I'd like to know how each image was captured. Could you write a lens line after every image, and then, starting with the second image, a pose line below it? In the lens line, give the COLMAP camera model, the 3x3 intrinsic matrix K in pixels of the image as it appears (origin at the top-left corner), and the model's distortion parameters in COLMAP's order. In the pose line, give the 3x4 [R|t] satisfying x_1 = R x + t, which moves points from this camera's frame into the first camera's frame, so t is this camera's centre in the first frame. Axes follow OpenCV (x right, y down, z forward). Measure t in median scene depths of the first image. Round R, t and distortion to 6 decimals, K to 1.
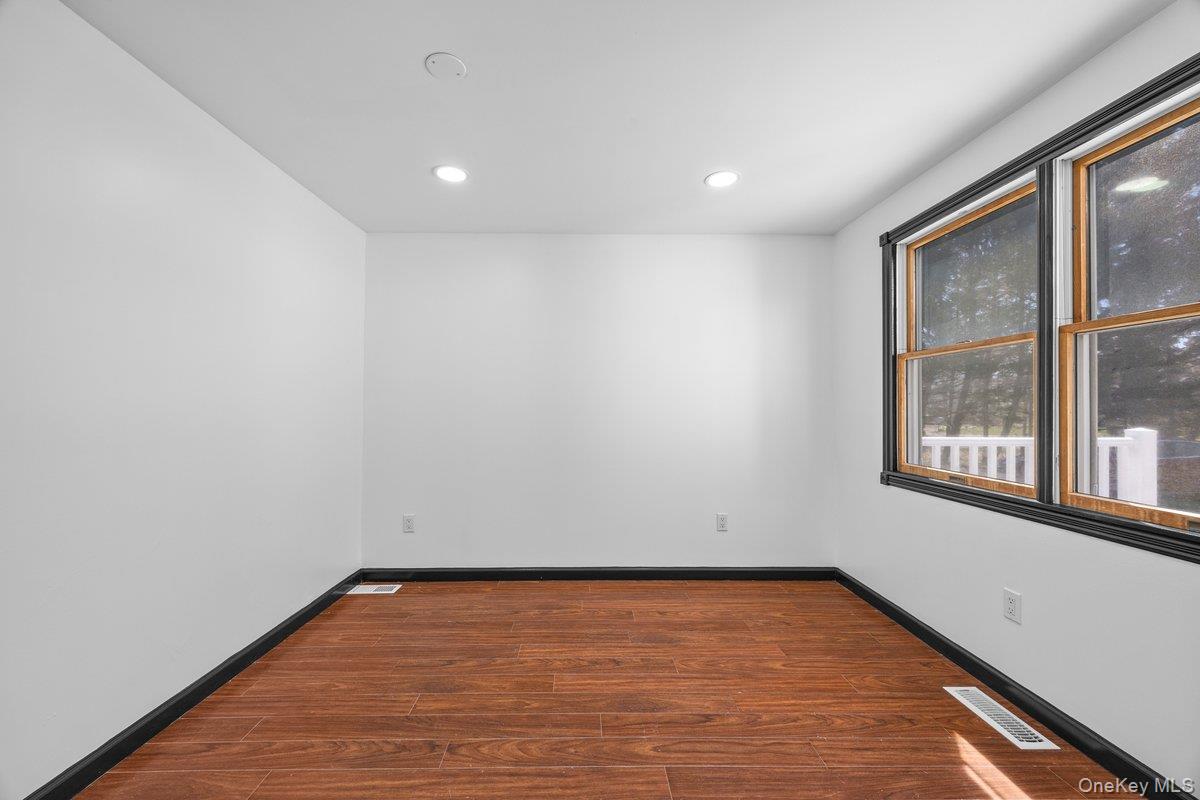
lens RADIAL K [[458.1, 0, 597.8], [0, 458.1, 399.1], [0, 0, 1]] dist [-0.000816, 0.000062]
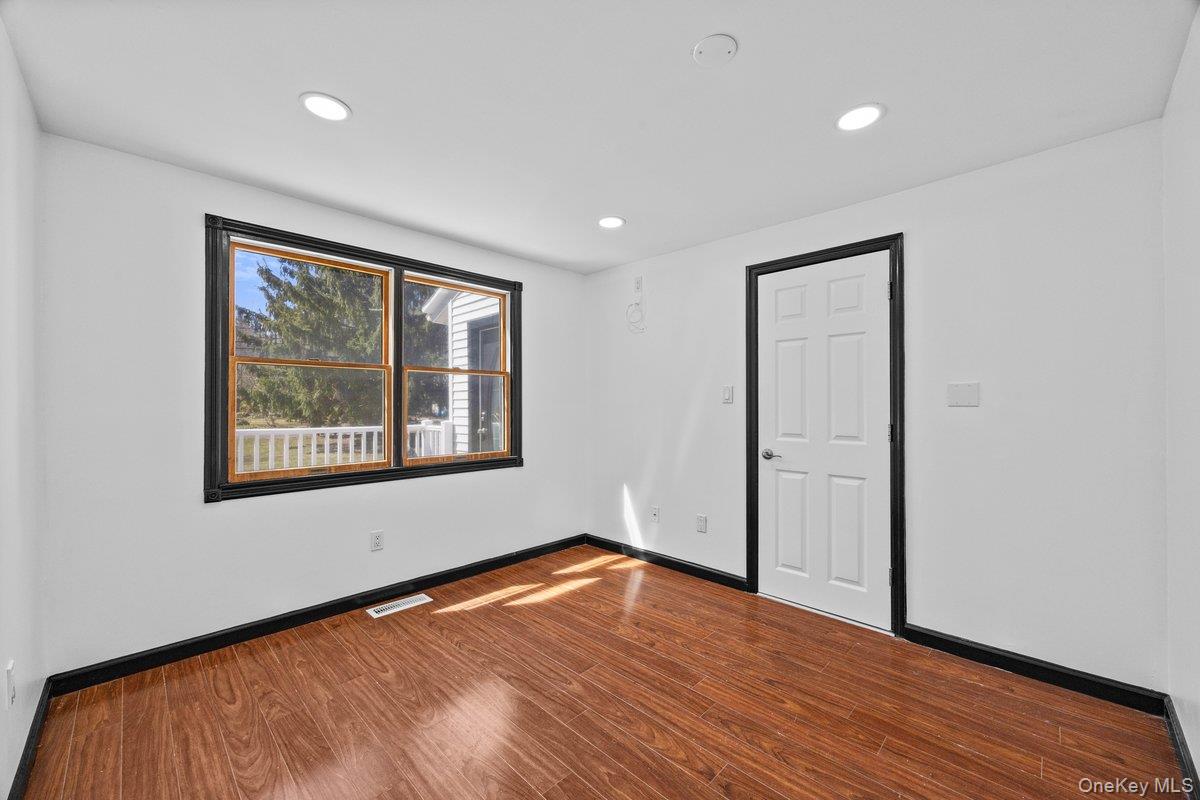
lens RADIAL K [[458.1, 0, 597.8], [0, 458.1, 399.1], [0, 0, 1]] dist [-0.000816, 0.000062]
pose [[-0.681483, 0.008572, 0.731784, -0.790737], [-0.012341, 0.999655, -0.023202, 0.012208], [-0.731730, -0.024843, -0.681142, 1.685335]]
